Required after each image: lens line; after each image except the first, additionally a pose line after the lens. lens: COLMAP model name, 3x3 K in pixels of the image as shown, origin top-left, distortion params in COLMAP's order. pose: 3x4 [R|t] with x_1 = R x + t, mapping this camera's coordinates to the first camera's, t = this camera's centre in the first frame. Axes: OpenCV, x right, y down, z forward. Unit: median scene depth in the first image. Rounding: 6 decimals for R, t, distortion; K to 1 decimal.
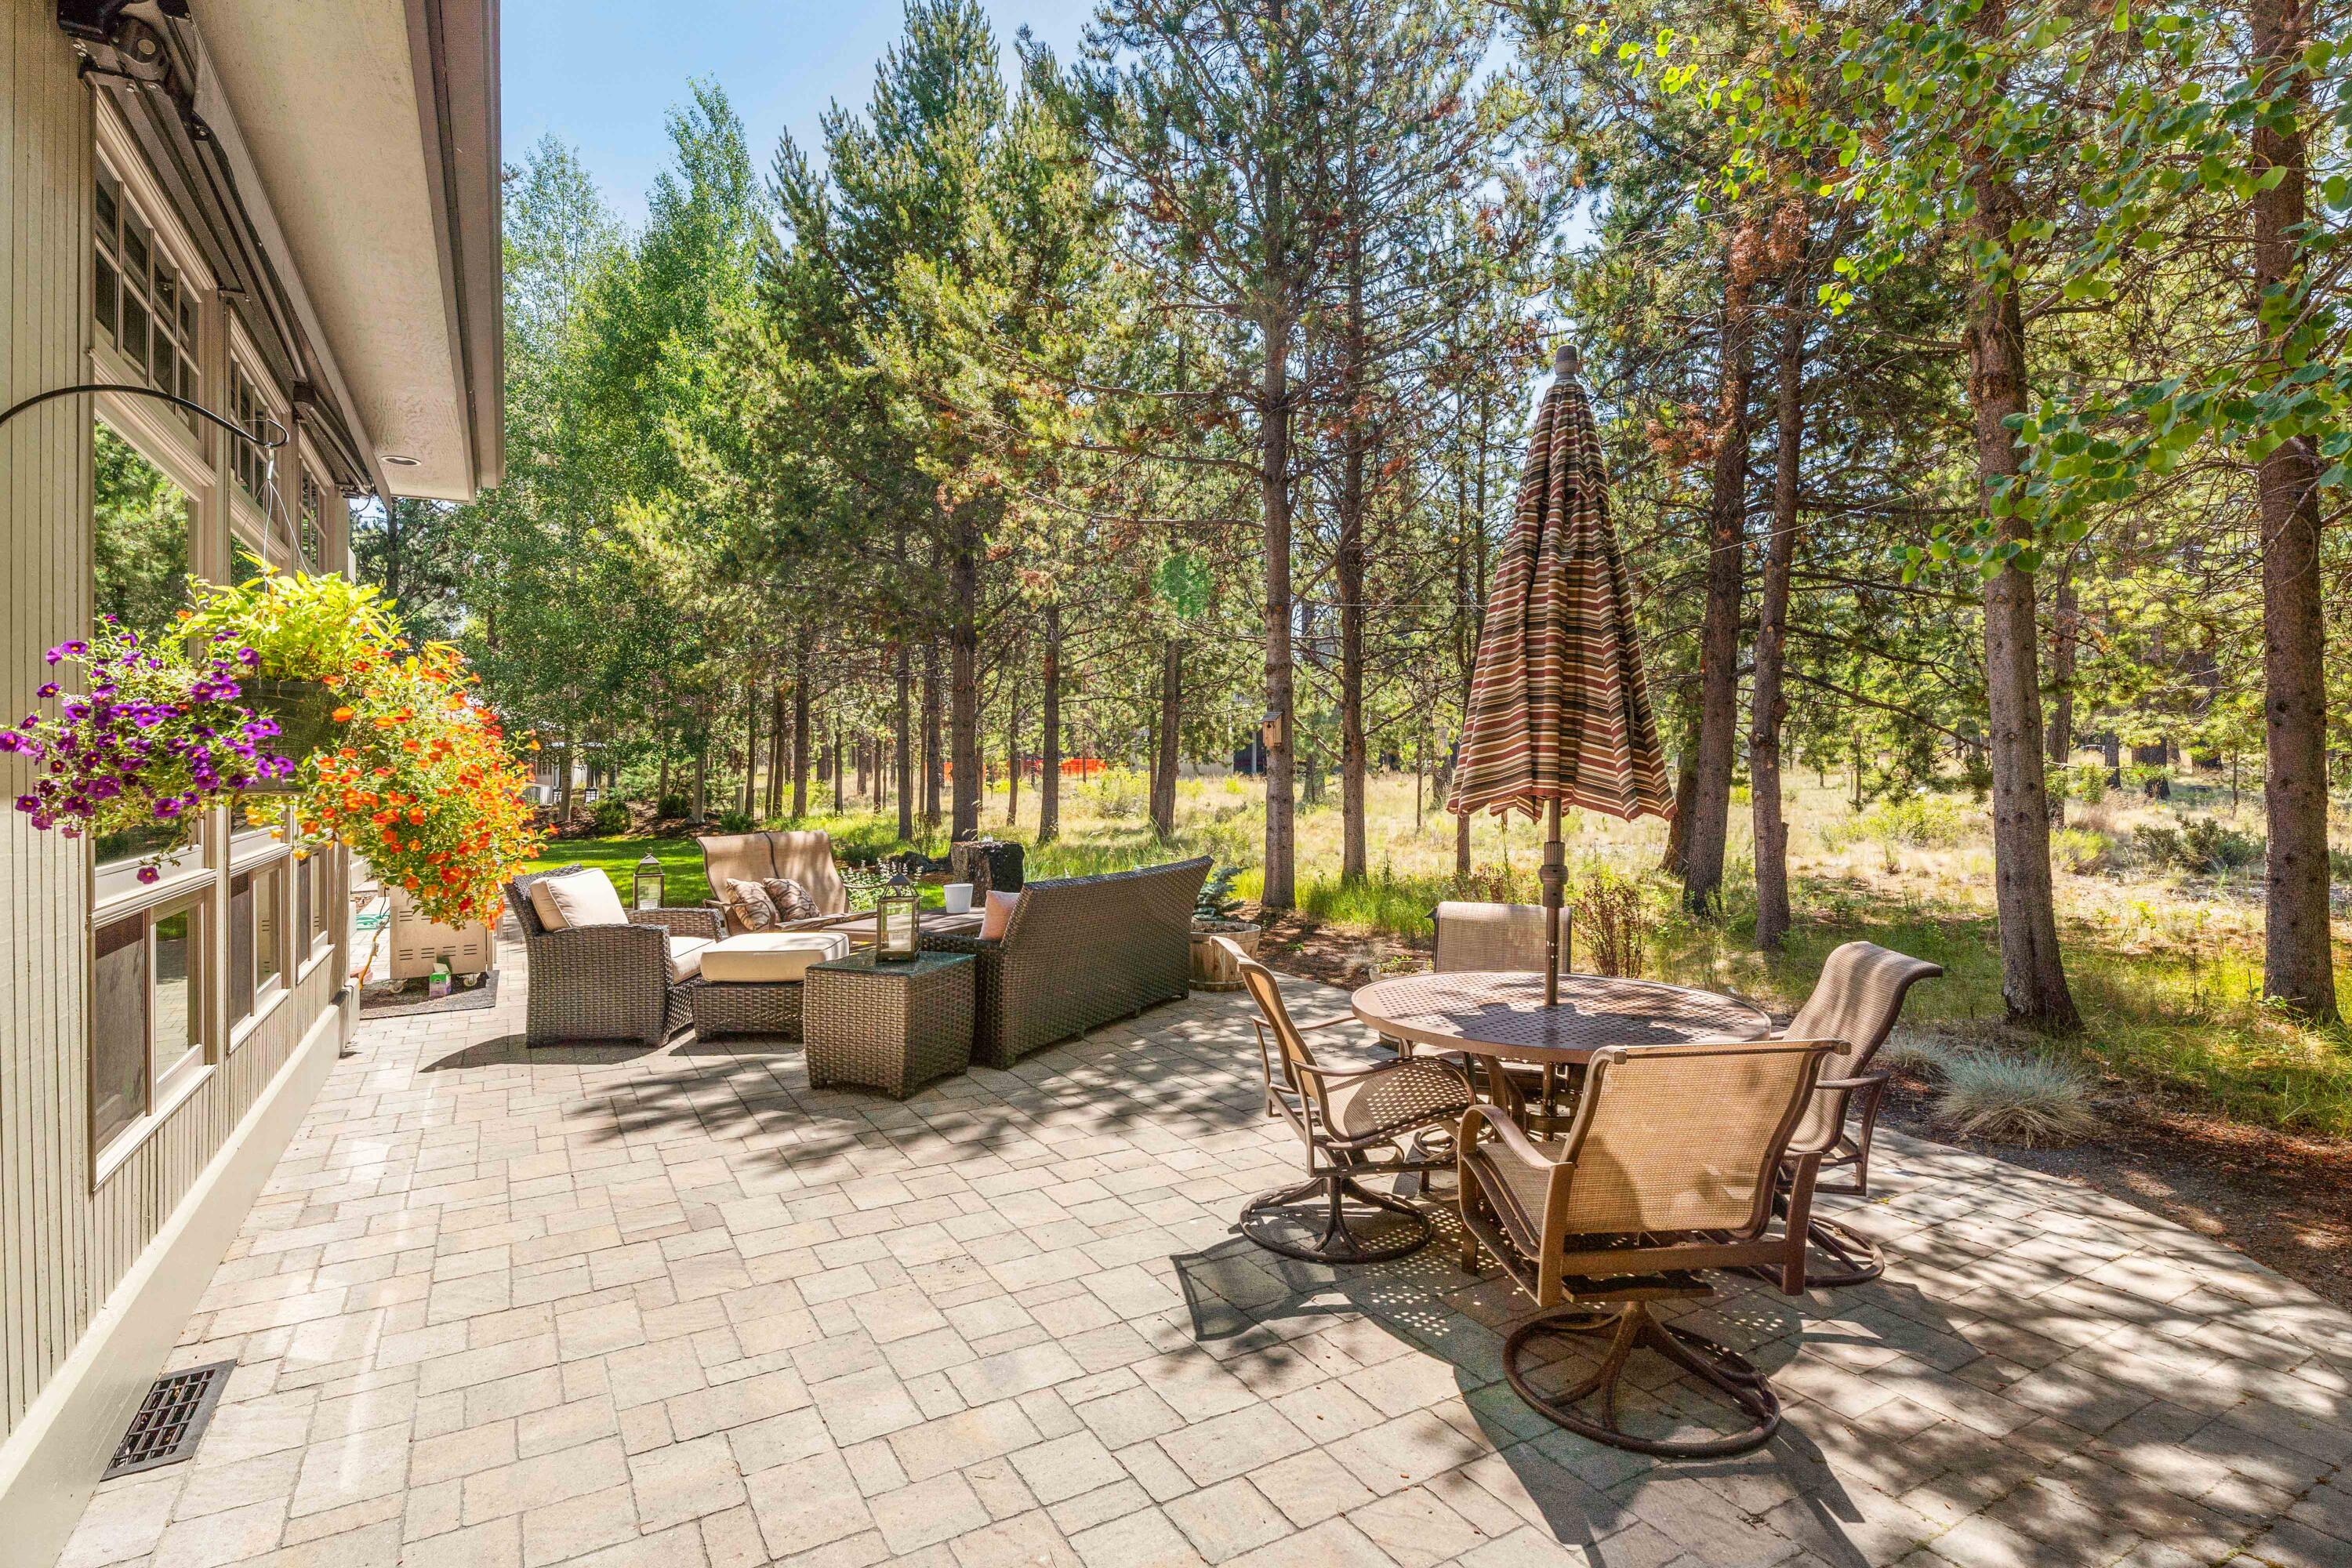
lens RADIAL K [[1163.1, 0, 1175.3], [0, 1163.1, 778.7], [0, 0, 1]] dist [-0.004755, -0.000672]
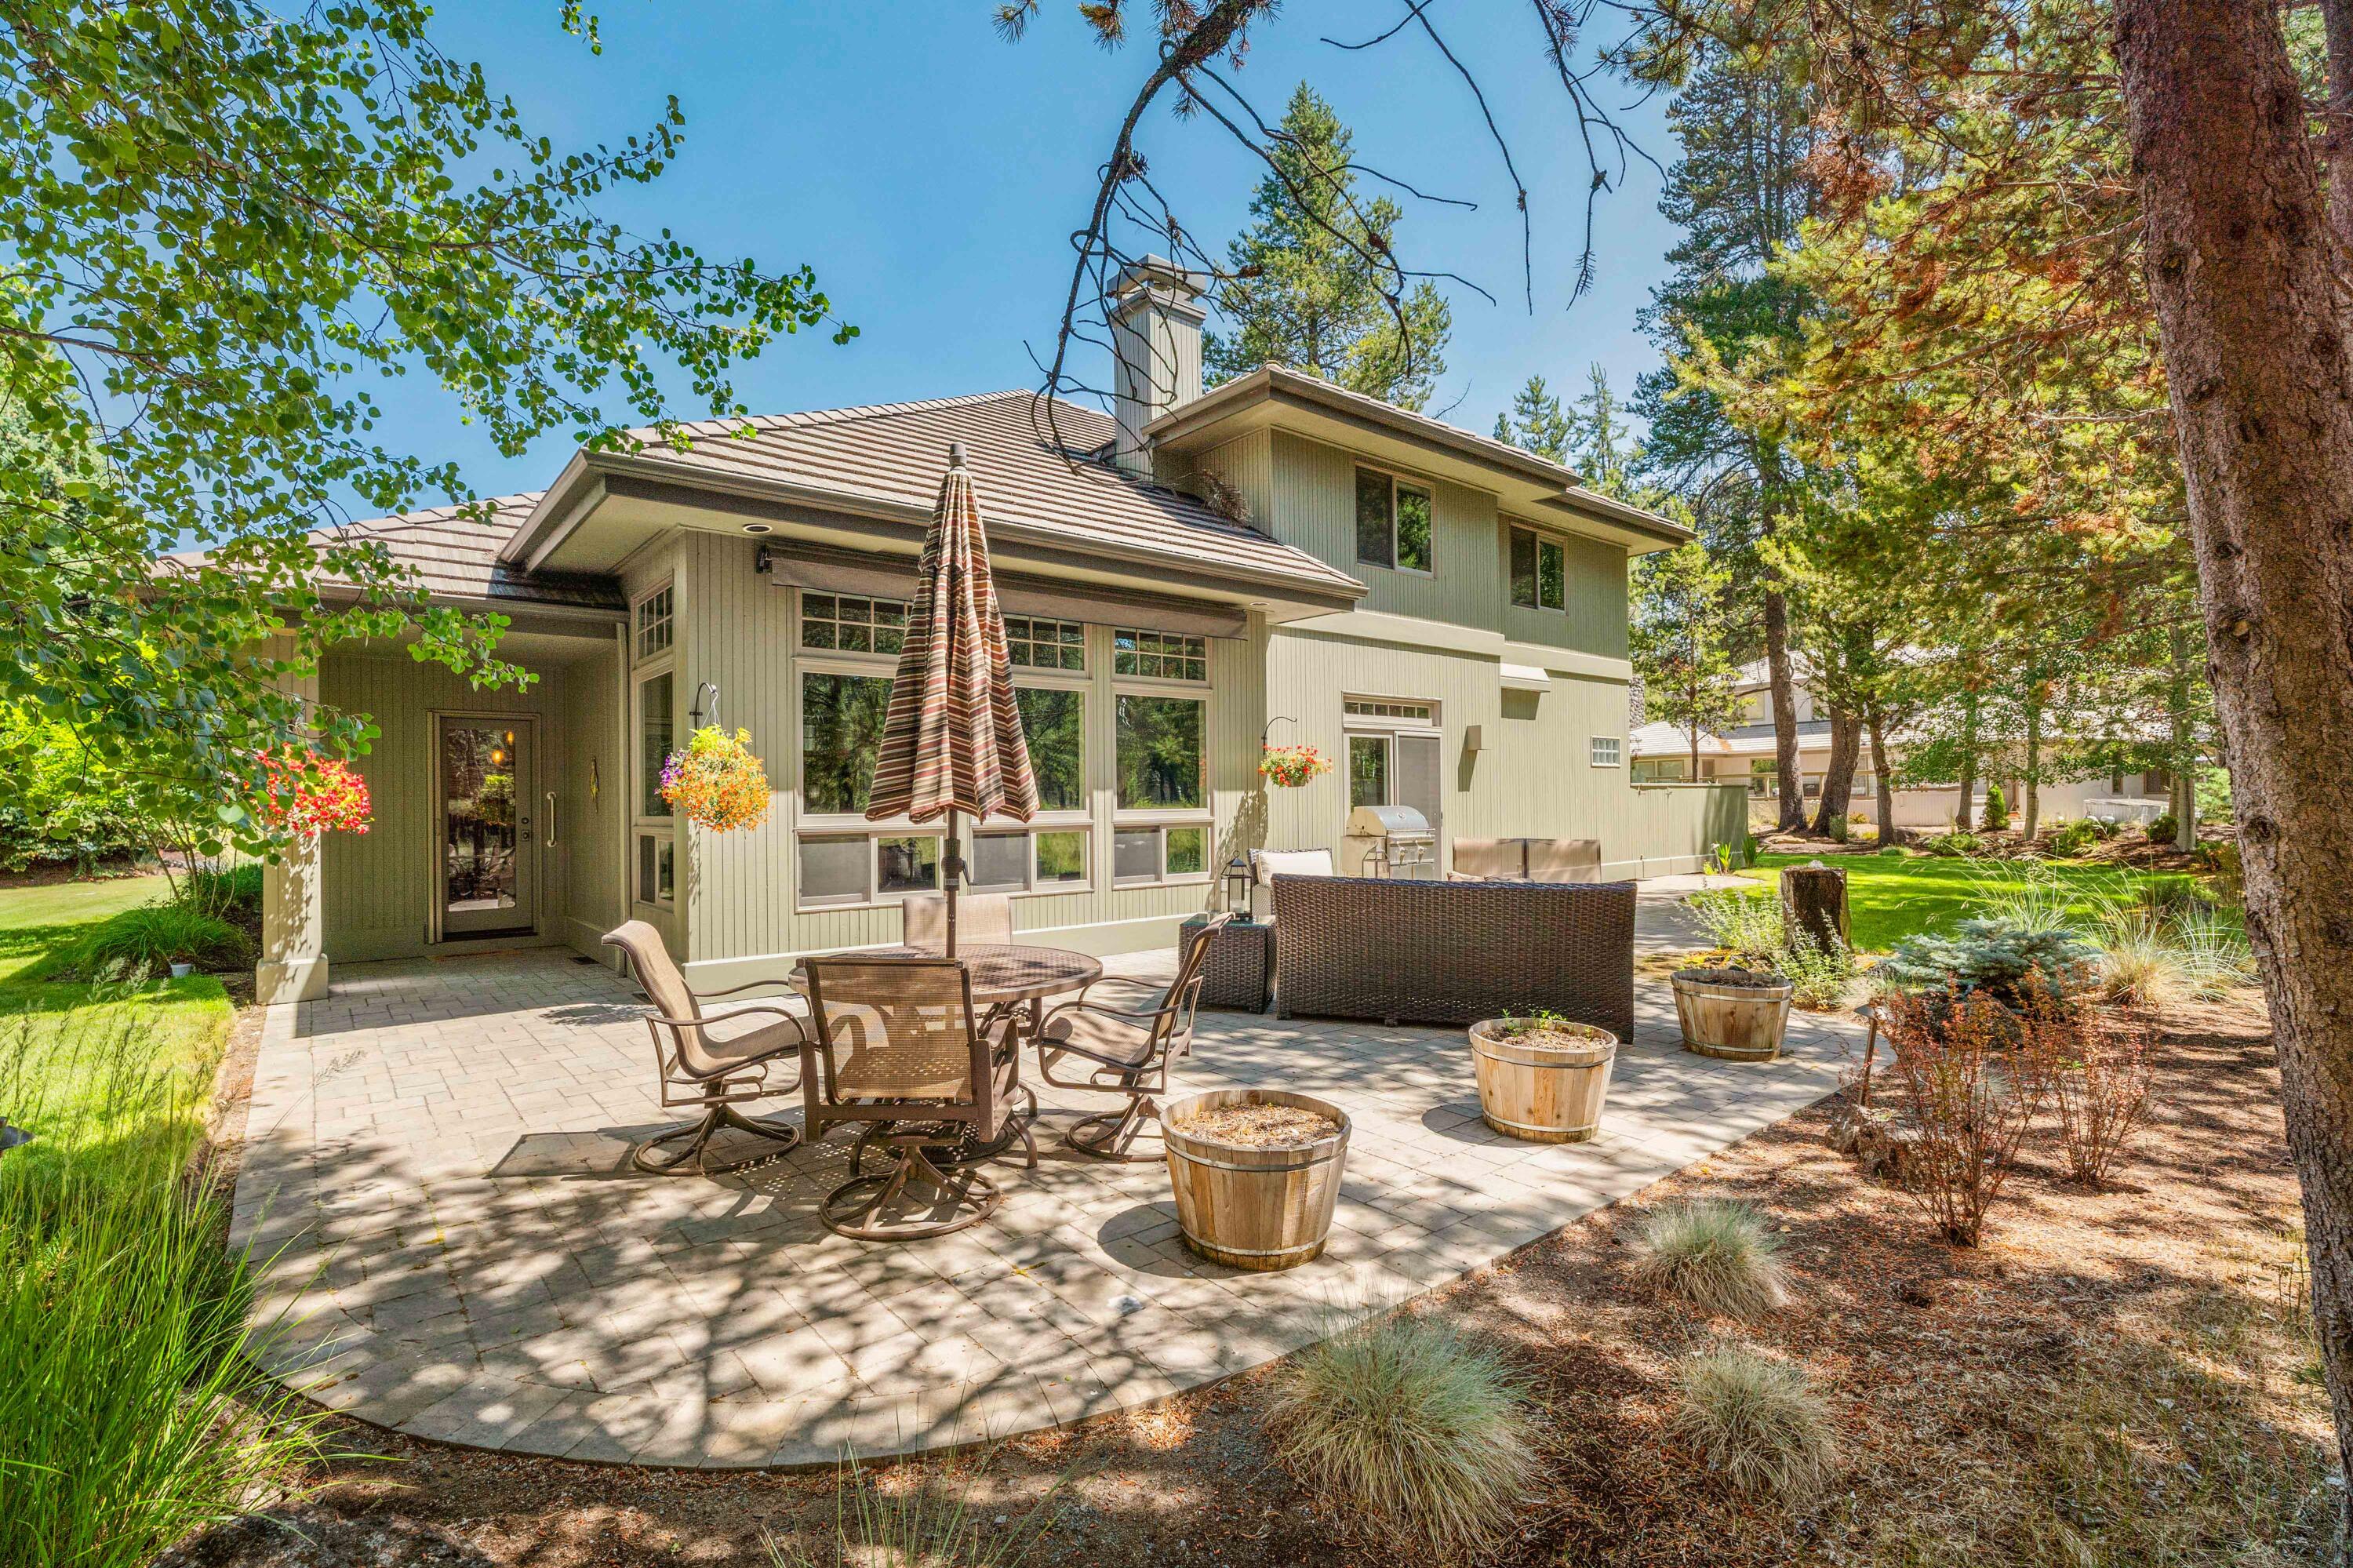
lens RADIAL K [[1086.5, 0, 1181.0], [0, 1086.5, 784.5], [0, 0, 1]] dist [0.004623, 0.000363]
pose [[0.165403, 0.001500, -0.986225, 1.796565], [-0.005365, 0.999985, 0.000621, -0.015545], [0.986211, 0.005188, 0.165409, 1.203129]]
